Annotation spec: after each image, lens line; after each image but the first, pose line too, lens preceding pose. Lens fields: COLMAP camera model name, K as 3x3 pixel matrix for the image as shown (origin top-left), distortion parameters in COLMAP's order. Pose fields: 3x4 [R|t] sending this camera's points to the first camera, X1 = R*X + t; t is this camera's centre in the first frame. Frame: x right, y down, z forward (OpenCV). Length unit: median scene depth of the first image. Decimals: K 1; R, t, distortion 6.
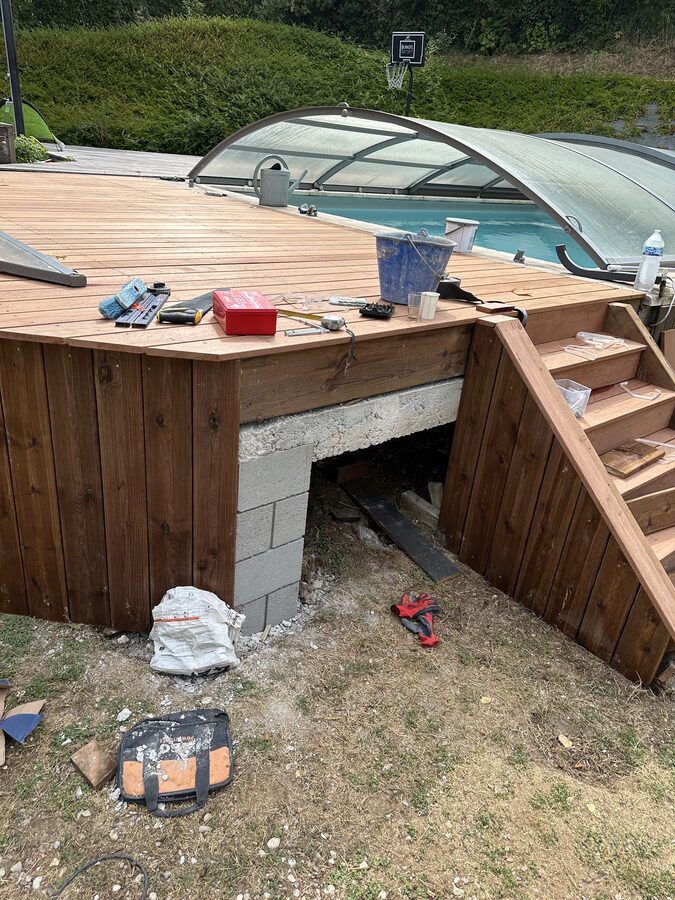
lens RADIAL K [[640.1, 0, 337.5], [0, 640.1, 450.0], [0, 0, 1]] dist [0.004417, -0.000904]
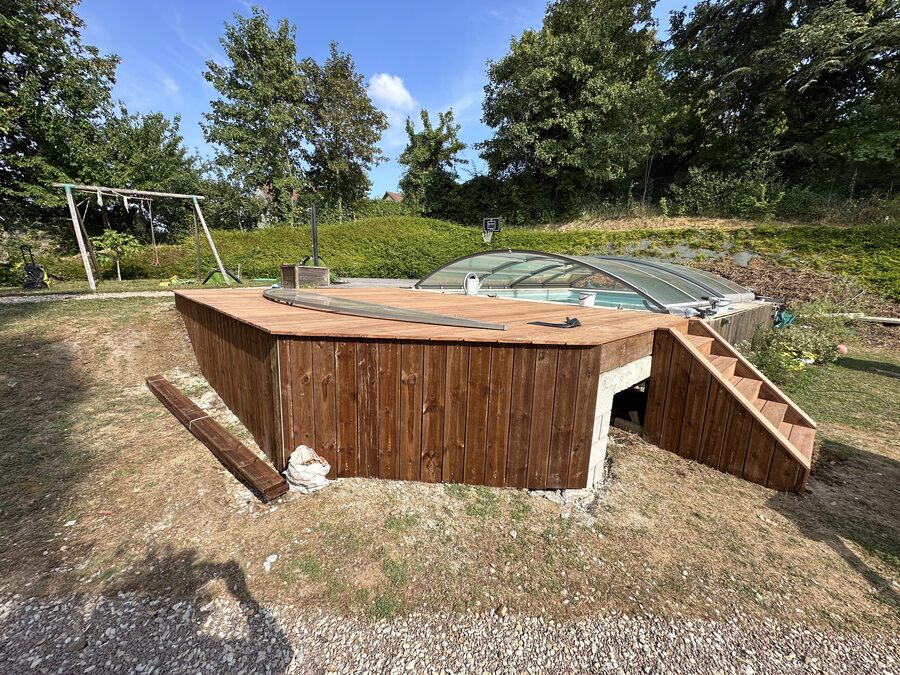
lens RADIAL K [[359.7, 0, 450.0], [0, 359.7, 337.5], [0, 0, 1]] dist [-0.002770, -0.000114]
pose [[0.996458, -0.069430, 0.047450, -0.578272], [0.079274, 0.963828, -0.254462, 0.088388], [-0.028066, 0.257322, 0.965918, -0.180296]]
